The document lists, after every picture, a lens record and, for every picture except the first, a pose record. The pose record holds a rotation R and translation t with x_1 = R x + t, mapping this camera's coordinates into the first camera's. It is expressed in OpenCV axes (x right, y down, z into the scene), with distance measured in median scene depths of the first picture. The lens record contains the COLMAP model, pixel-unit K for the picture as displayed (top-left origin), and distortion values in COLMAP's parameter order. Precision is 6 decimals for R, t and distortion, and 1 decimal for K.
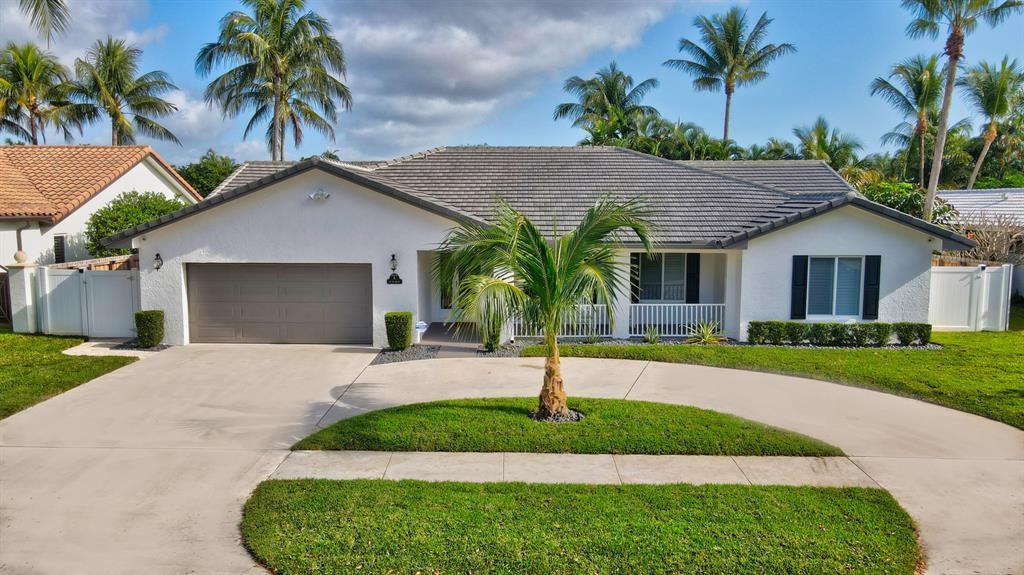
lens RADIAL K [[735.9, 0, 512.0], [0, 735.9, 287.5], [0, 0, 1]] dist [-0.009622, 0.035021]
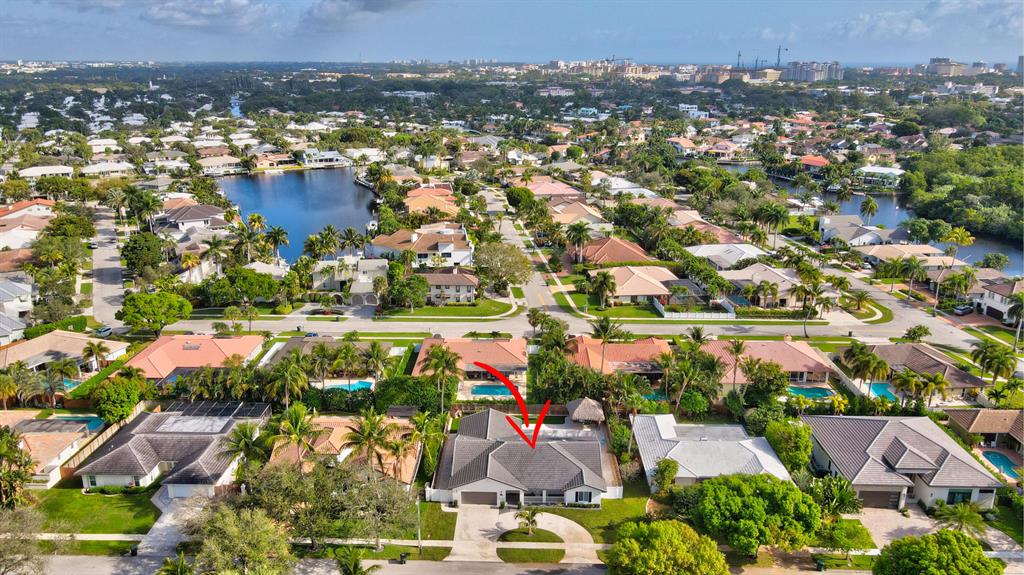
lens RADIAL K [[735.9, 0, 512.0], [0, 735.9, 287.5], [0, 0, 1]] dist [-0.009622, 0.035021]
pose [[0.999994, 0.001267, 0.003311, -0.100919], [-0.001856, 0.982851, 0.184394, -2.490465], [-0.003021, -0.184399, 0.982847, -3.991232]]
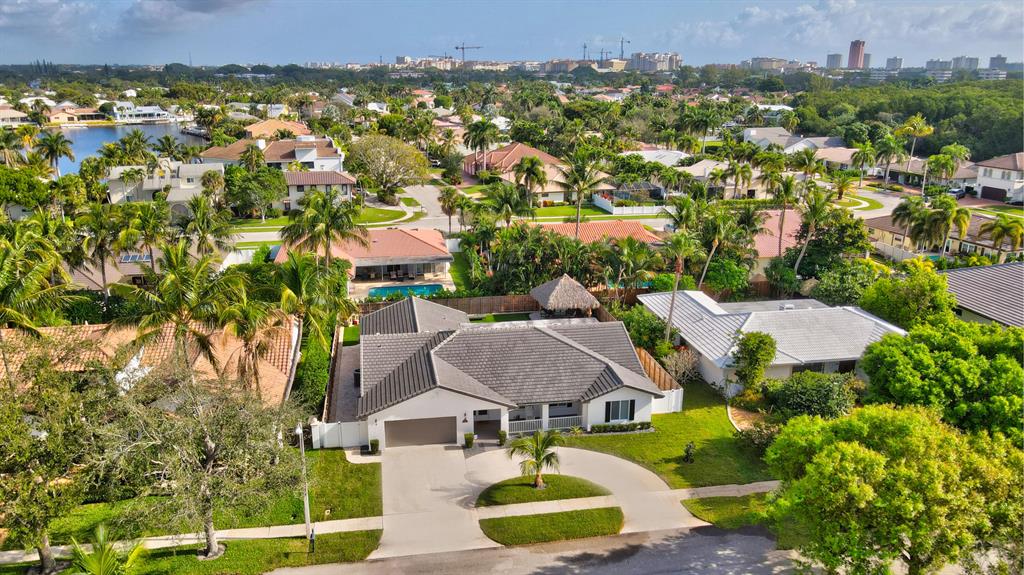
lens RADIAL K [[735.9, 0, 512.0], [0, 735.9, 287.5], [0, 0, 1]] dist [-0.009622, 0.035021]
pose [[0.979308, -0.050732, 0.195915, -0.501223], [0.014454, 0.983131, 0.182330, -0.993303], [-0.201860, -0.175725, 0.963521, -1.569705]]
